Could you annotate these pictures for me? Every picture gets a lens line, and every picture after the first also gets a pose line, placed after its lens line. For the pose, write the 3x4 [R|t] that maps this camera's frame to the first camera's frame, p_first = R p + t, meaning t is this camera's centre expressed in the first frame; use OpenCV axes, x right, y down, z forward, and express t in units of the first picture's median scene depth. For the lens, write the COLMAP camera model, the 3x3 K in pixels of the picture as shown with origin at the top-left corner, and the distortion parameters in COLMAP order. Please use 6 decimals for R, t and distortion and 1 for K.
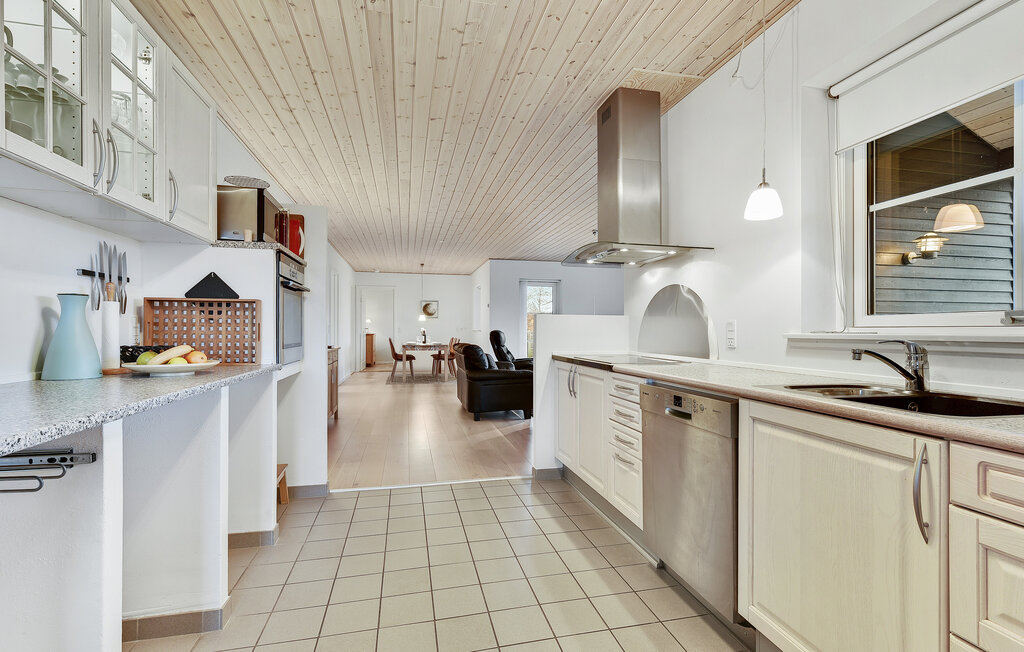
lens RADIAL K [[477.1, 0, 513.7], [0, 477.1, 327.2], [0, 0, 1]] dist [0.001175, 0.000054]
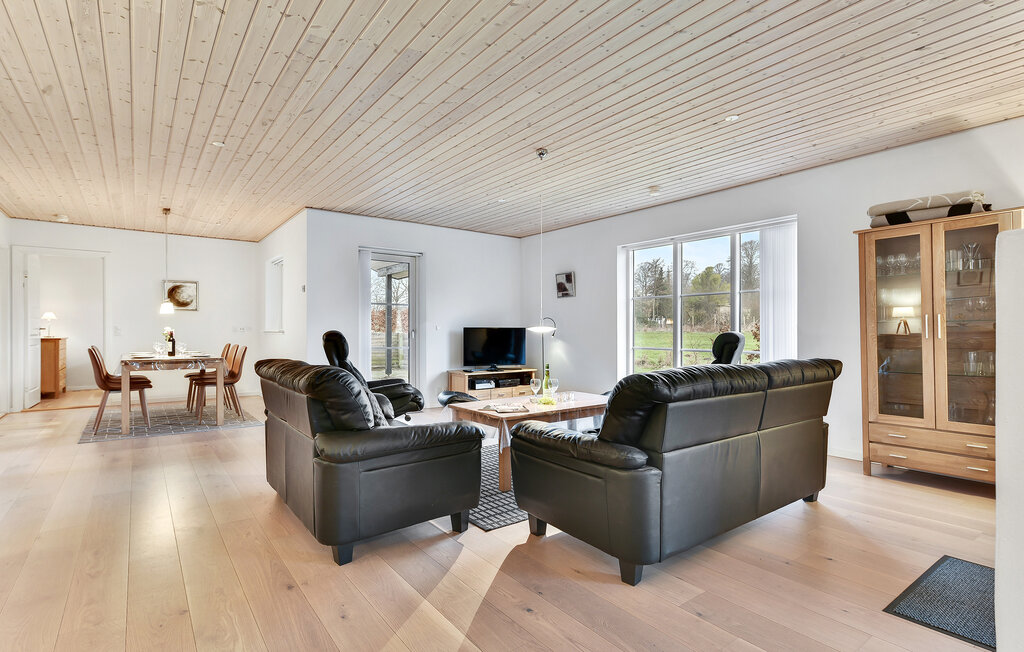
lens RADIAL K [[506.1, 0, 514.6], [0, 506.1, 326.5], [0, 0, 1]] dist [0.006766, 0.000406]
pose [[0.913505, -0.000873, 0.406827, -0.064972], [0.001475, 0.999998, -0.001167, 0.001989], [-0.406825, 0.001666, 0.913505, 0.310505]]
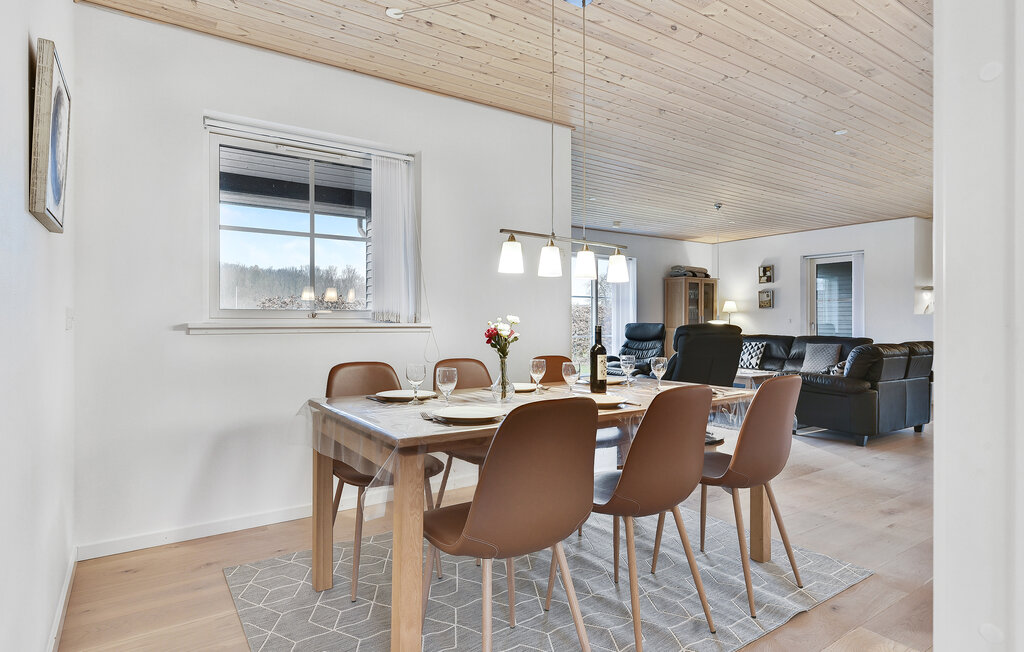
lens RADIAL K [[558.4, 0, 511.6], [0, 558.4, 324.0], [0, 0, 1]] dist [0.000807, 0.000063]
pose [[-0.363898, -0.000199, 0.931439, -0.406051], [-0.003620, 0.999993, -0.001201, 0.007782], [-0.931432, -0.003809, -0.363896, 1.118562]]
